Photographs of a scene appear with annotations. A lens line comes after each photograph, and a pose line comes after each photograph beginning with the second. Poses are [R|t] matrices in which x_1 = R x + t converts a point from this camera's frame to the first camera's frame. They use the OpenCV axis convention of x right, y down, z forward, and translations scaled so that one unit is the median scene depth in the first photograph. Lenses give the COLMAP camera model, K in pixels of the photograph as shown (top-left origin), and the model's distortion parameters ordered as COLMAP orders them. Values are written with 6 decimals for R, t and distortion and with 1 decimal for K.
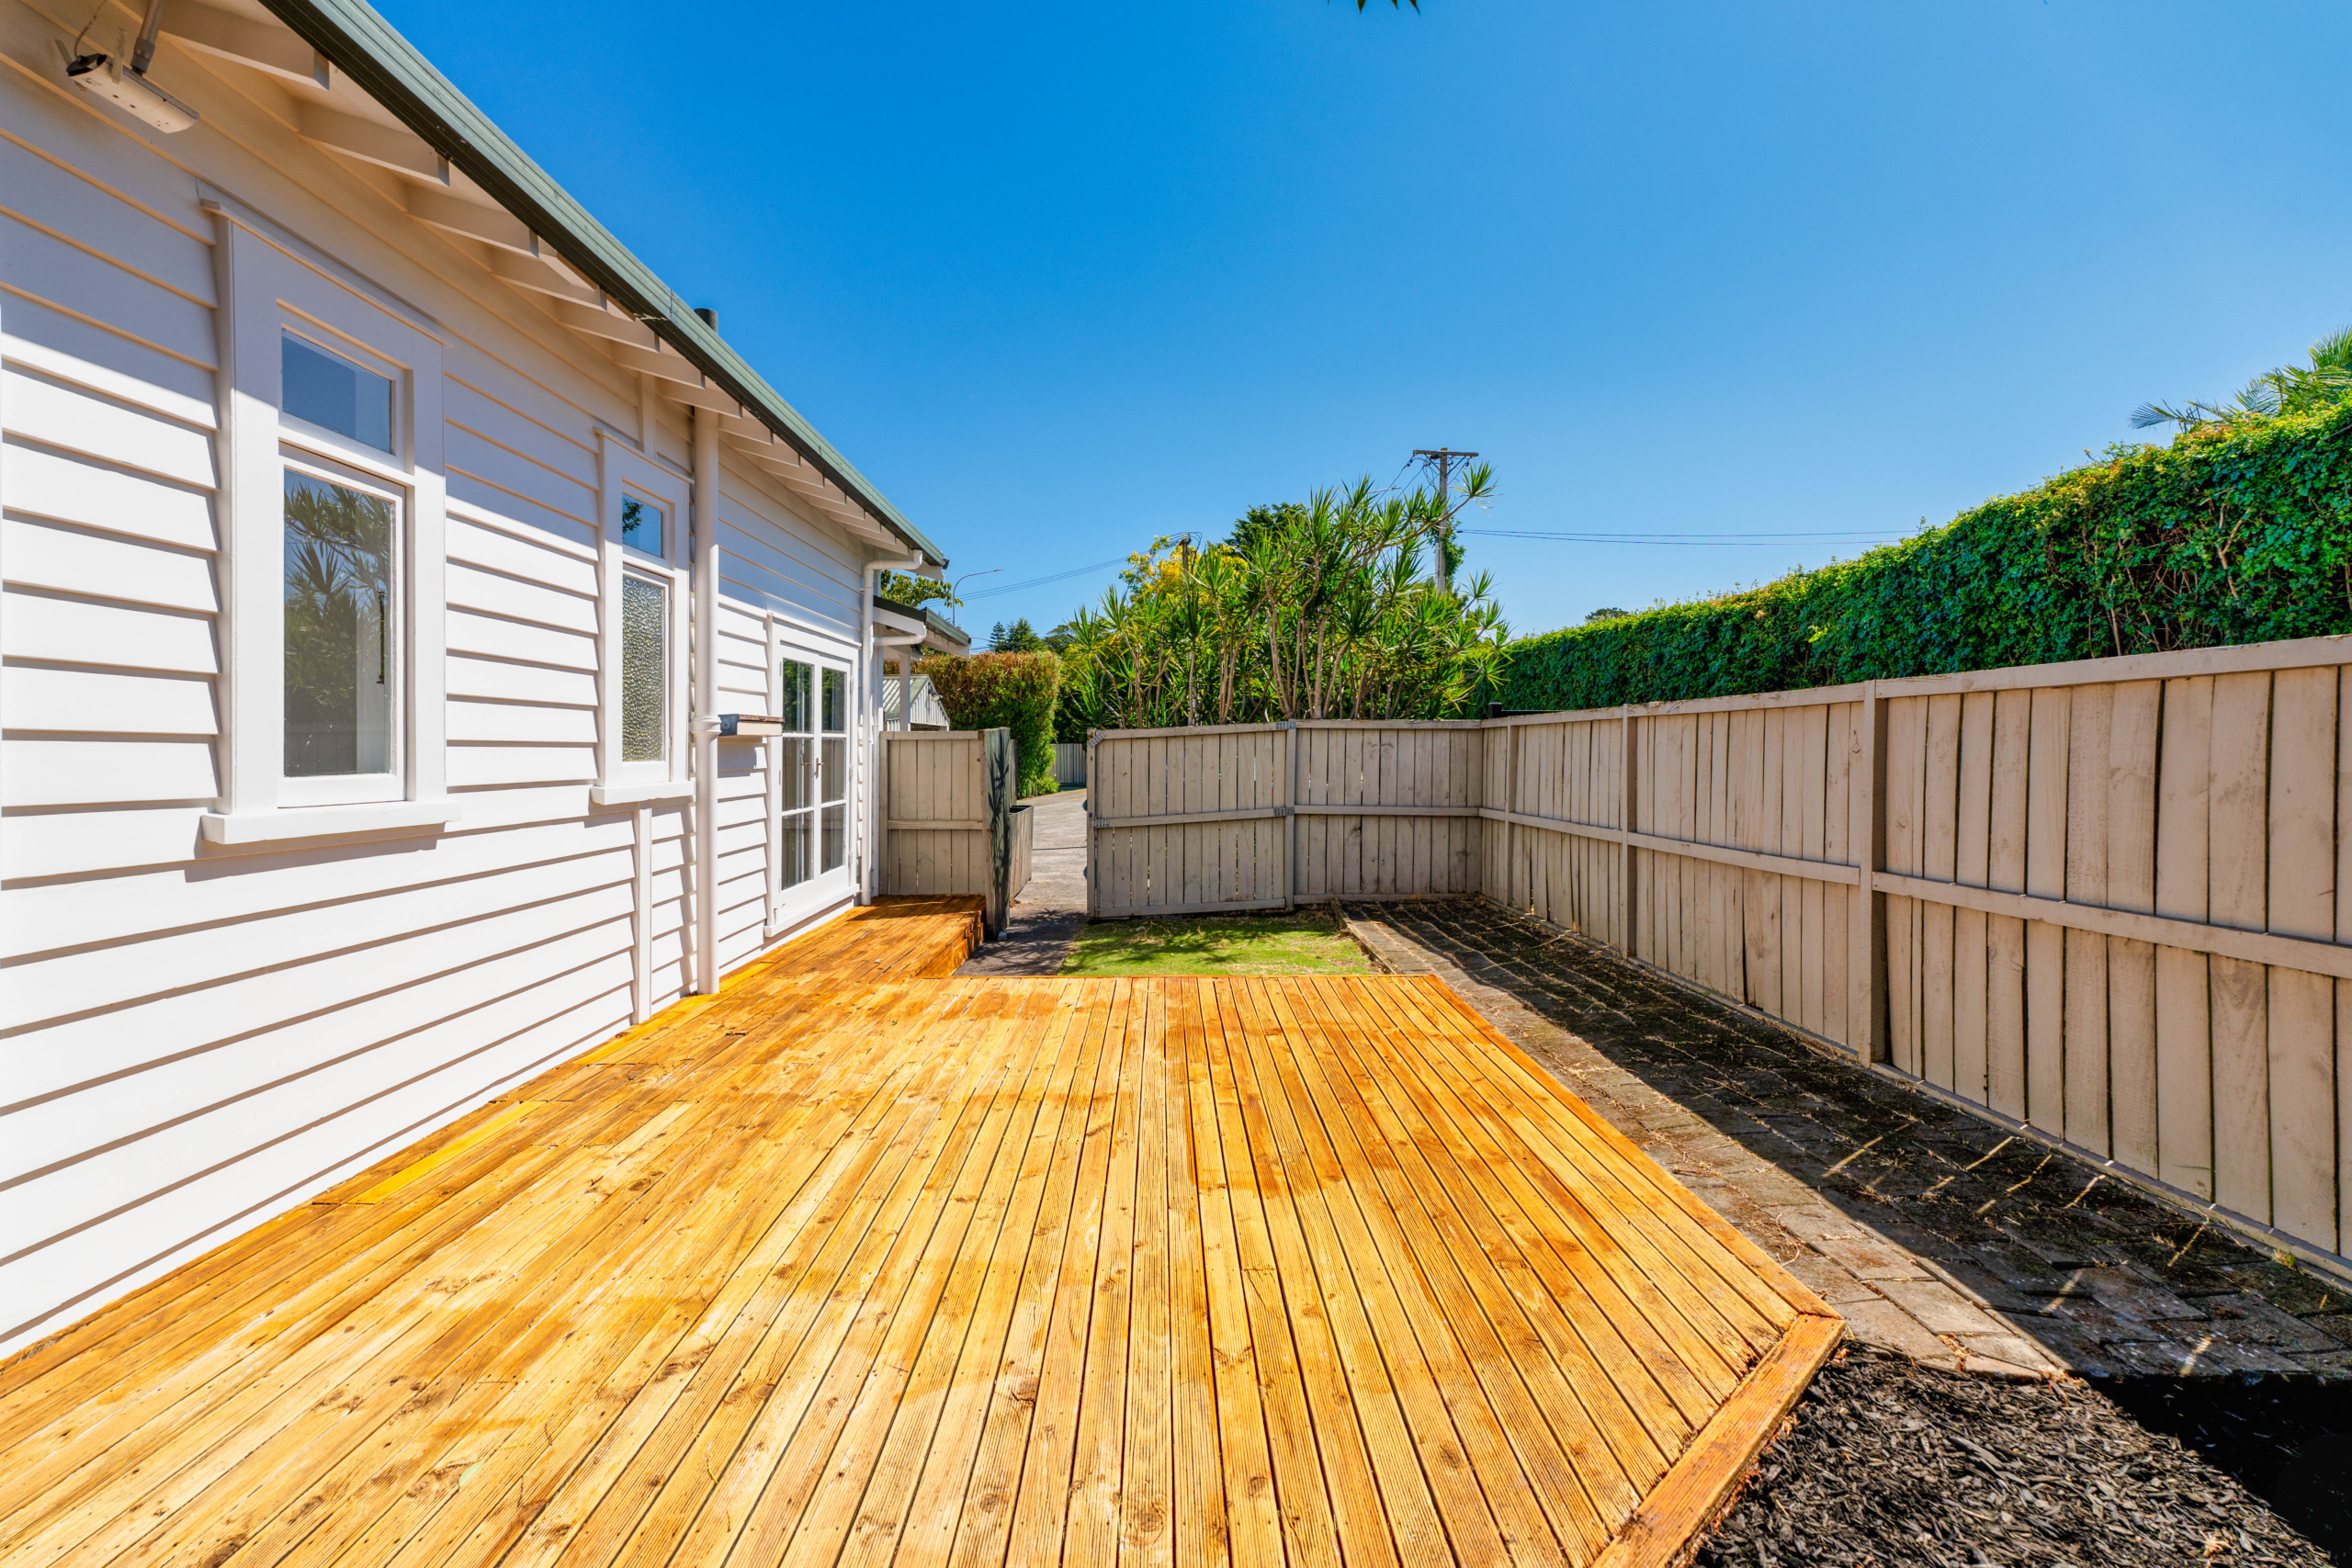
lens RADIAL K [[1055.2, 0, 1176.0], [0, 1055.2, 784.0], [0, 0, 1]] dist [0.000644, 0.000417]
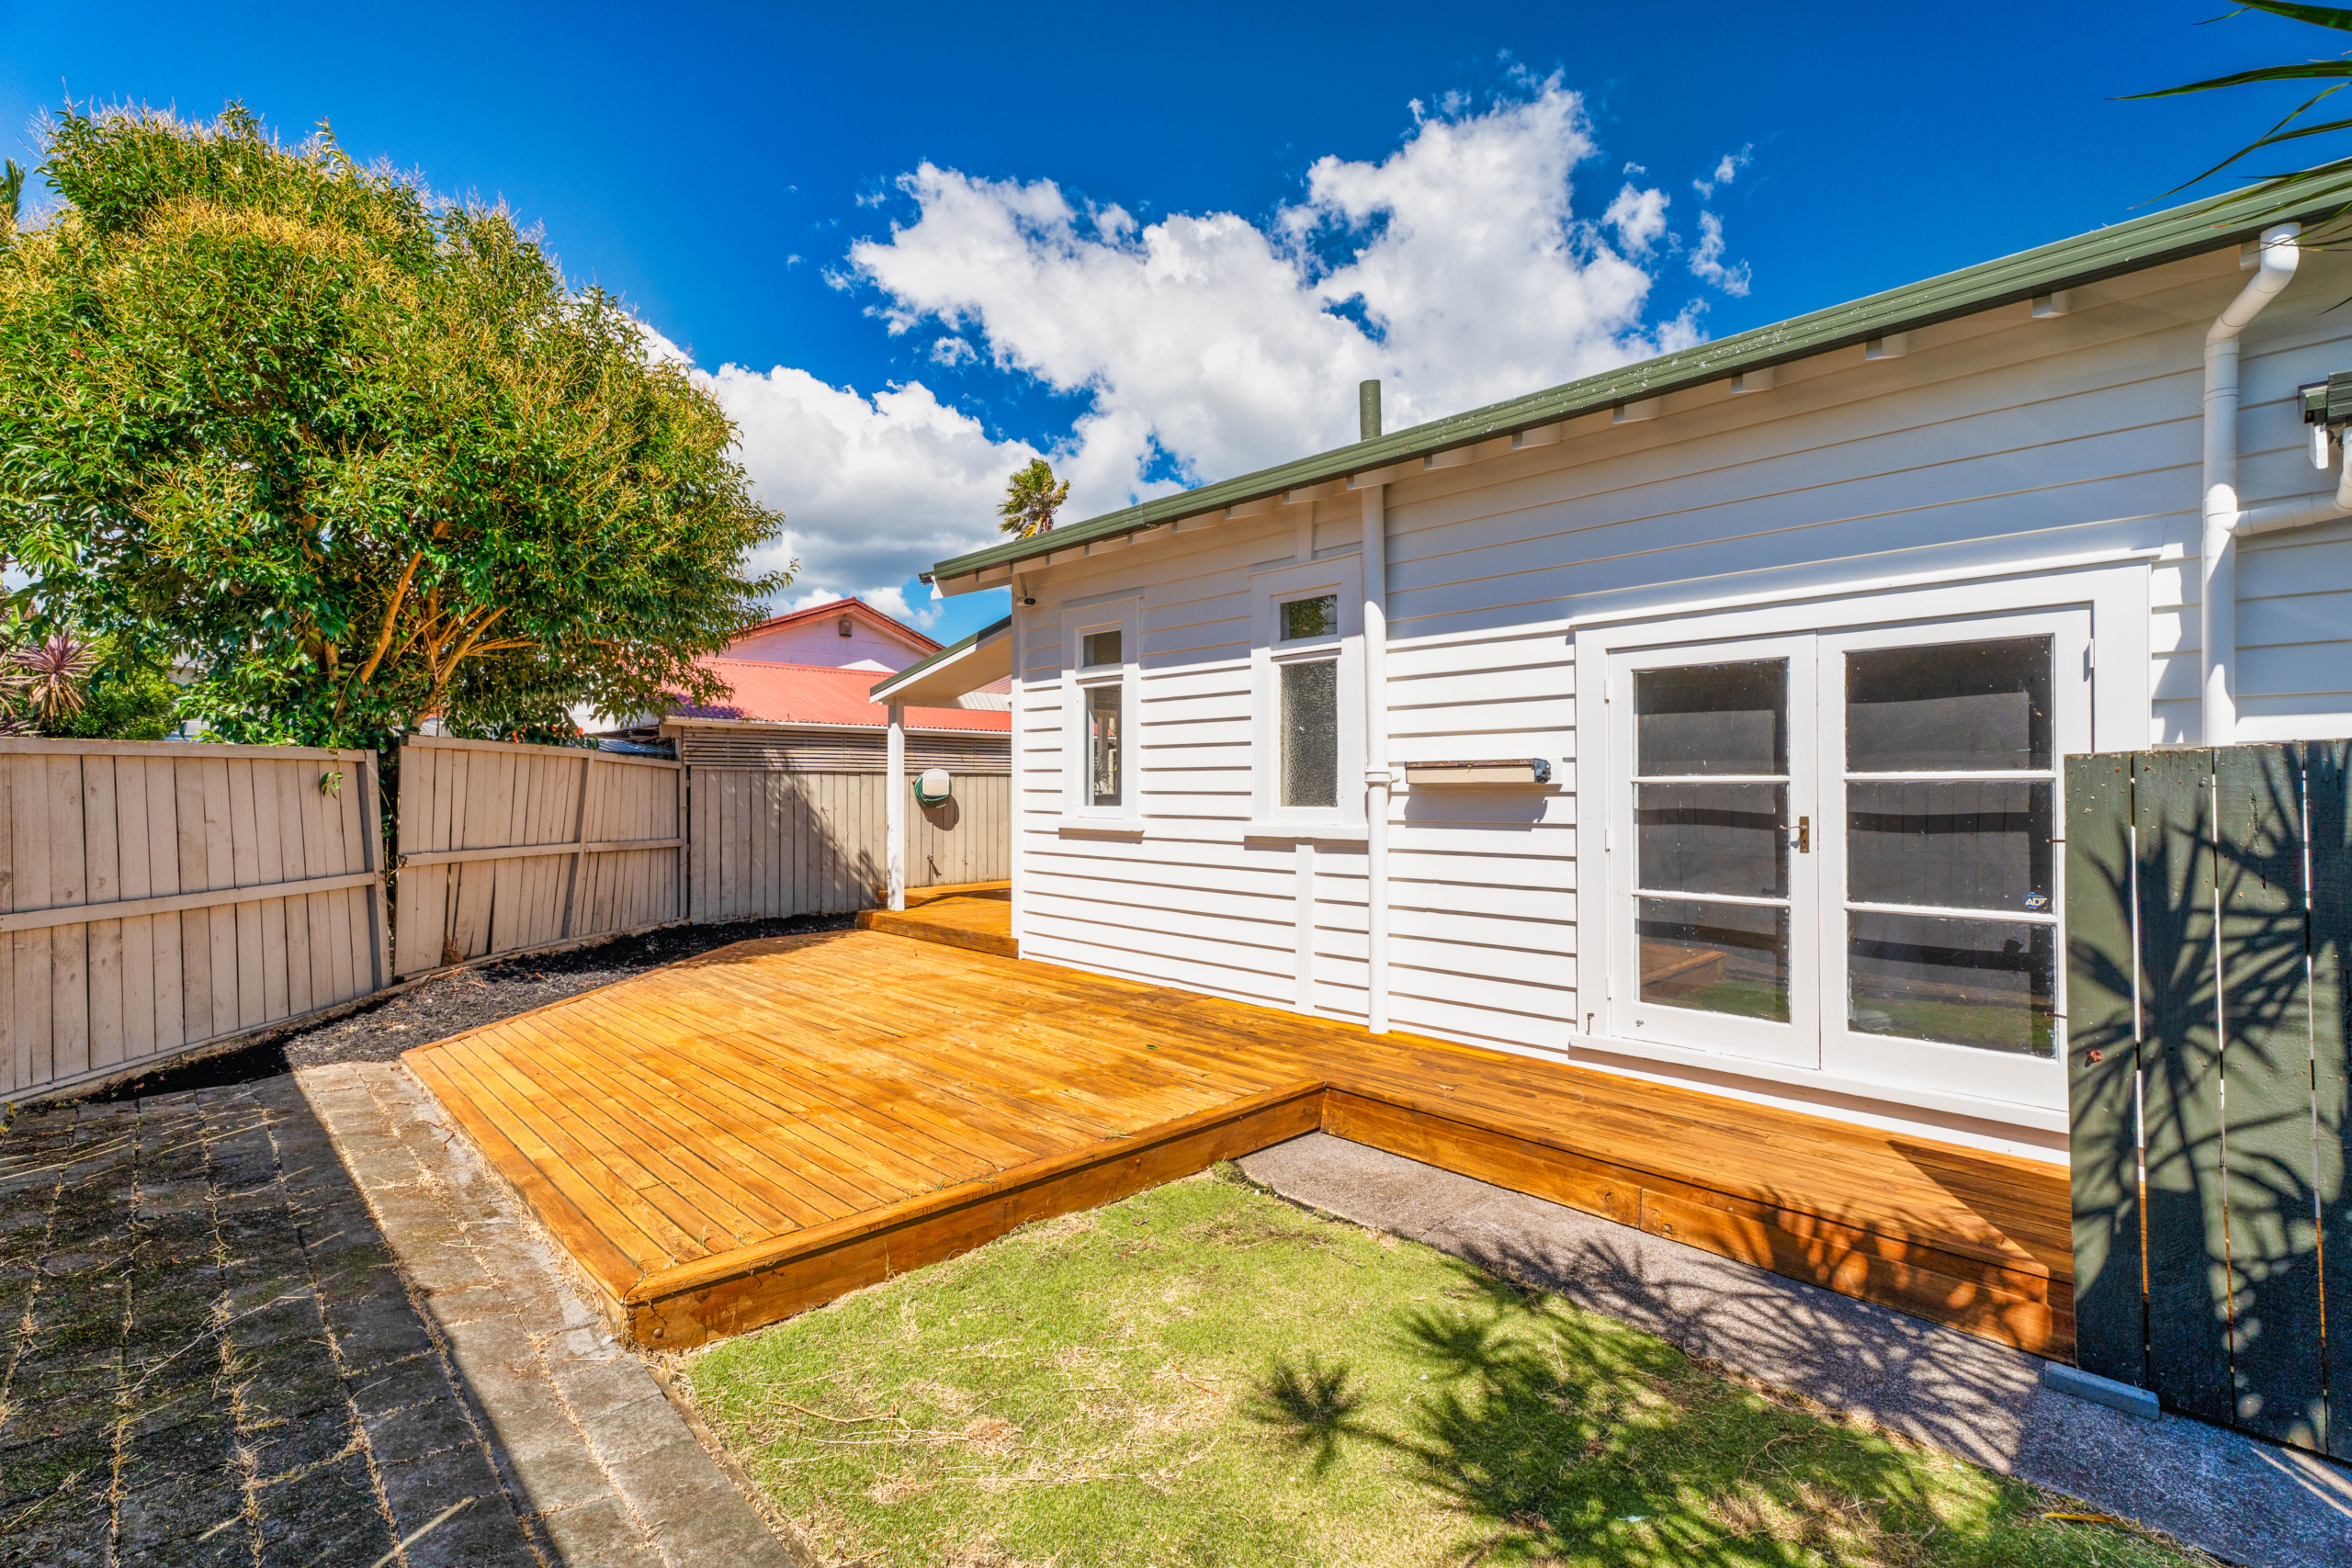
lens RADIAL K [[1055.2, 0, 1176.0], [0, 1055.2, 784.0], [0, 0, 1]] dist [0.000644, 0.000417]
pose [[-0.737733, 0.003683, -0.675083, 0.498445], [-0.017359, 0.999551, 0.024424, -0.083910], [0.674870, 0.029737, -0.737338, 1.995318]]
